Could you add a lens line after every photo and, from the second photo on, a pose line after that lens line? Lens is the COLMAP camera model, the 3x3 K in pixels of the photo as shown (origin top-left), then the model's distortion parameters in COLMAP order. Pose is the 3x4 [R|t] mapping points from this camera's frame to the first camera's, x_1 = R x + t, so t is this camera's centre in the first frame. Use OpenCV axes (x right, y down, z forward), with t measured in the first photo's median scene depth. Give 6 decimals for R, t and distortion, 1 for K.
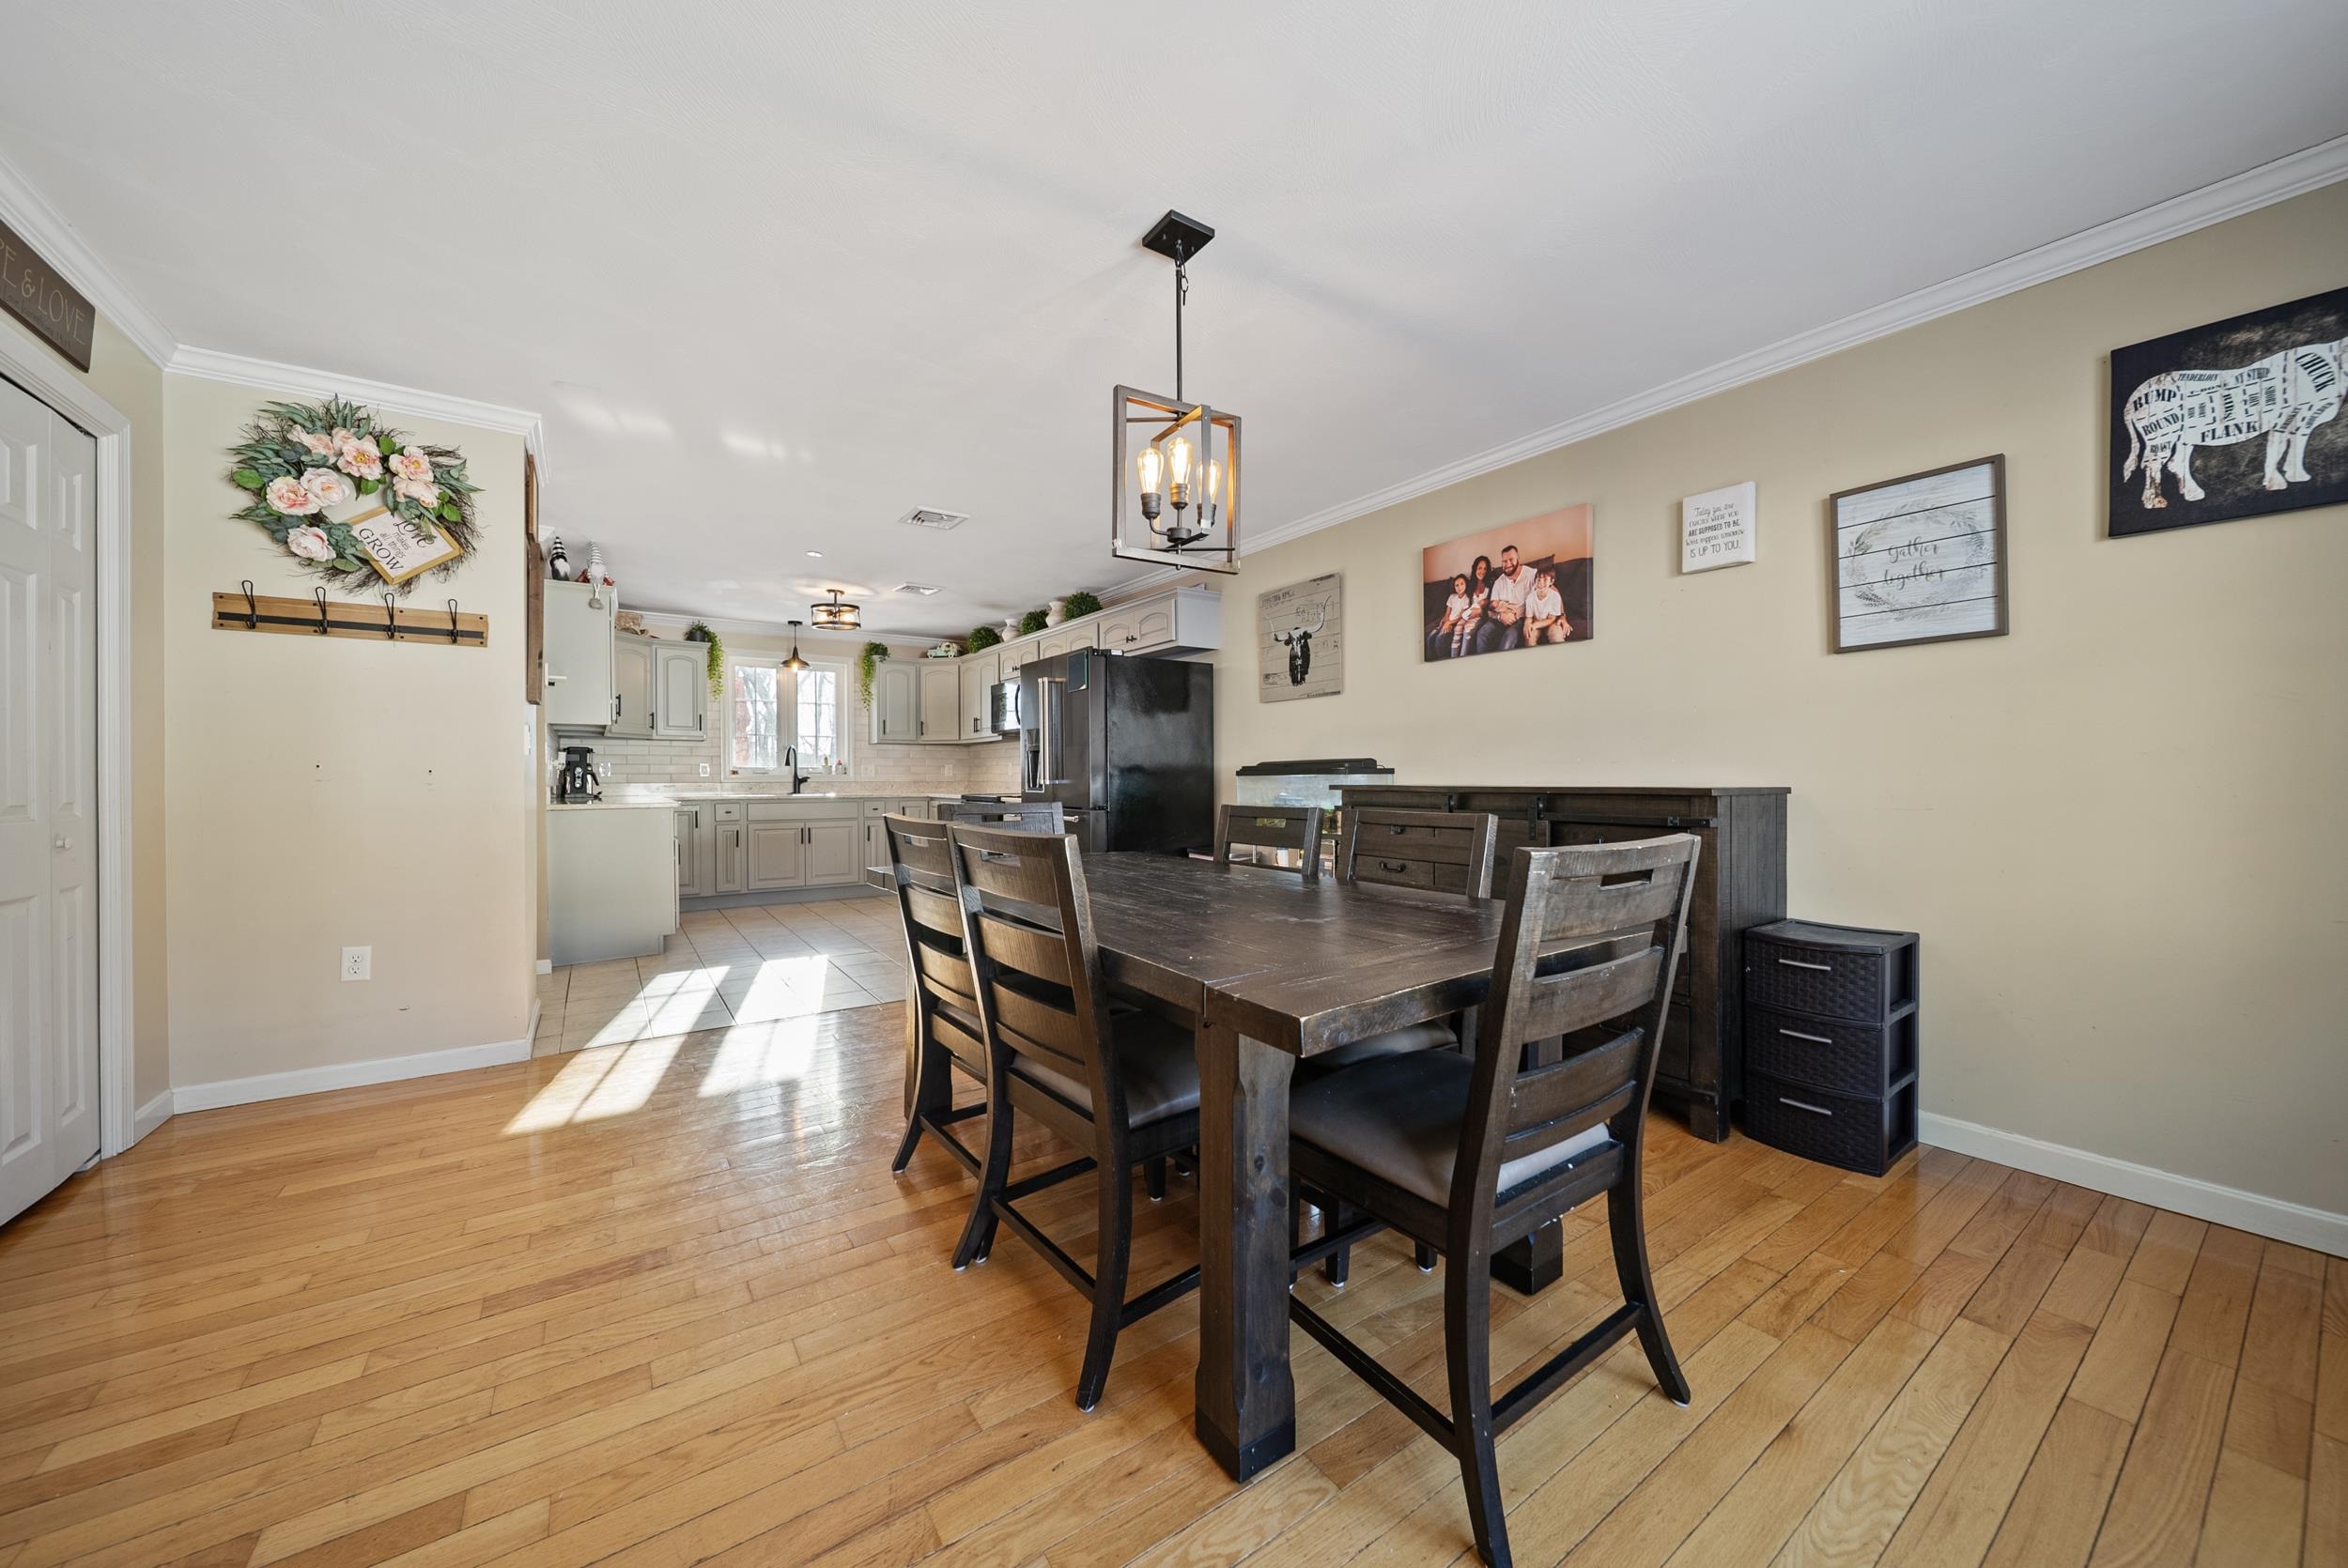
lens RADIAL K [[828.3, 0, 1178.1], [0, 828.3, 784.8], [0, 0, 1]] dist [-0.000150, 0.000037]
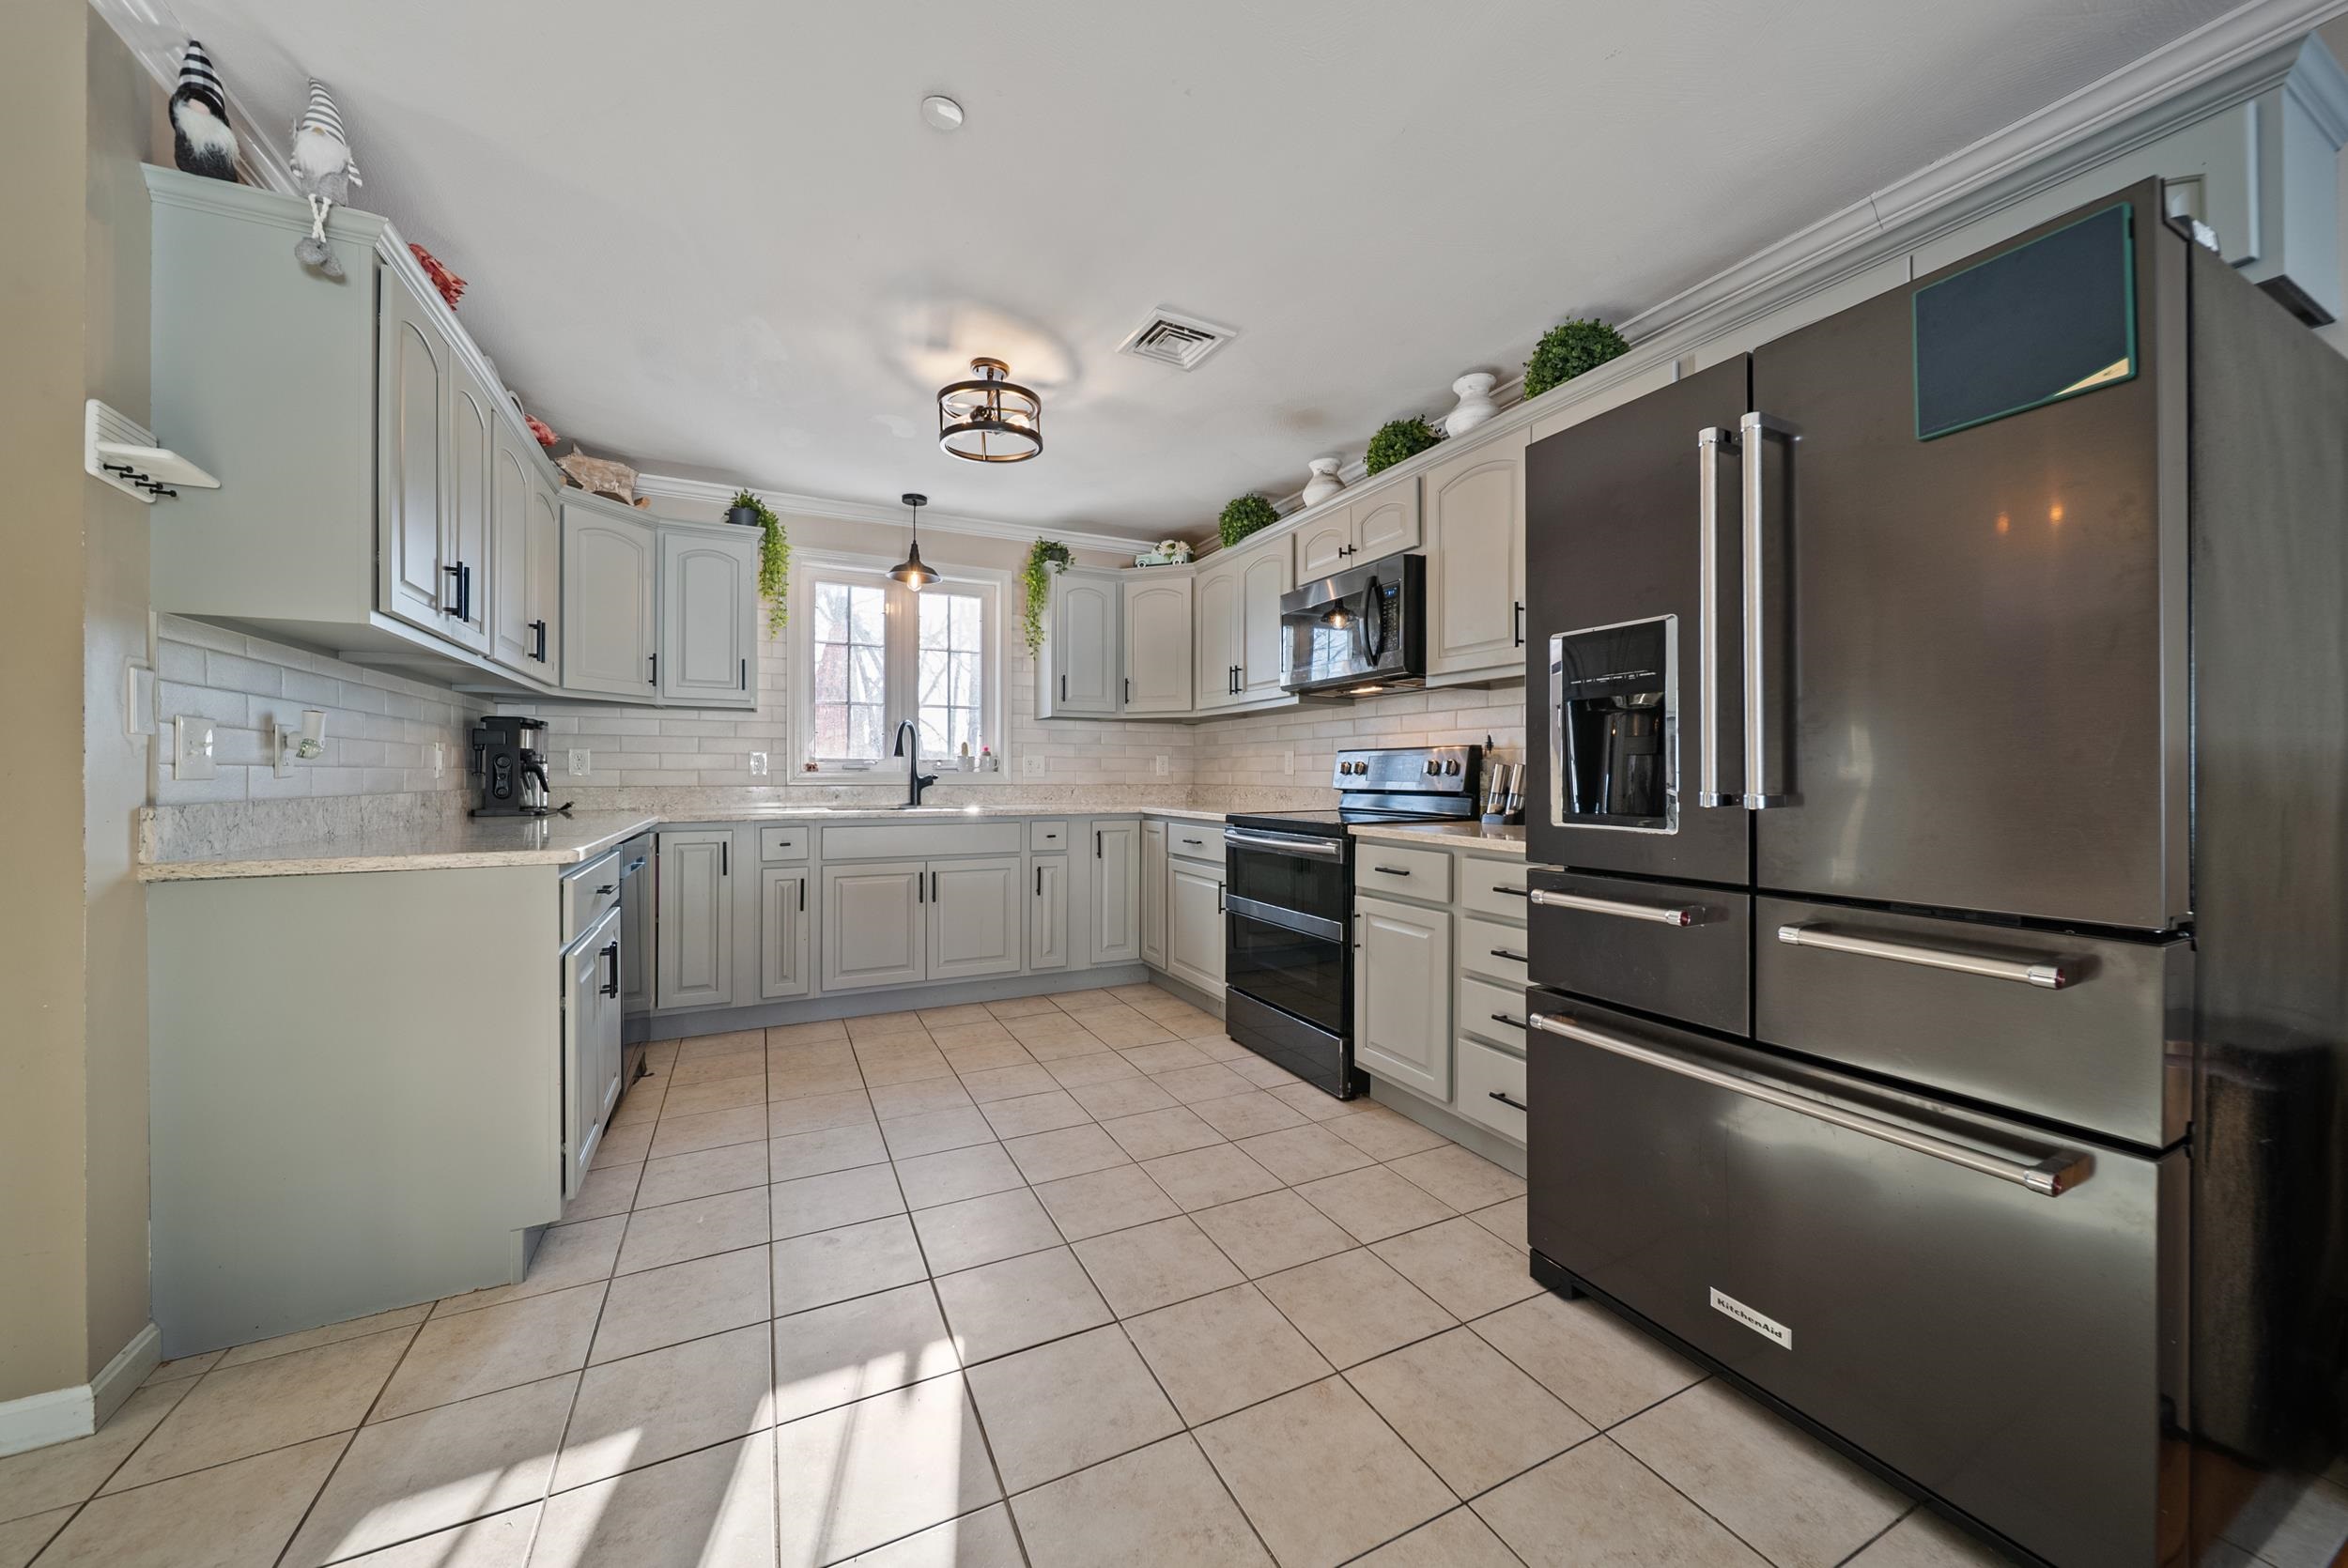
lens RADIAL K [[843.1, 0, 1180.0], [0, 843.1, 771.3], [0, 0, 1]] dist [0.001591, -0.003687]
pose [[0.989011, 0.003147, -0.147805, -0.210692], [-0.005120, 0.999903, -0.012972, -0.006605], [0.147750, 0.013586, 0.988931, 0.490258]]
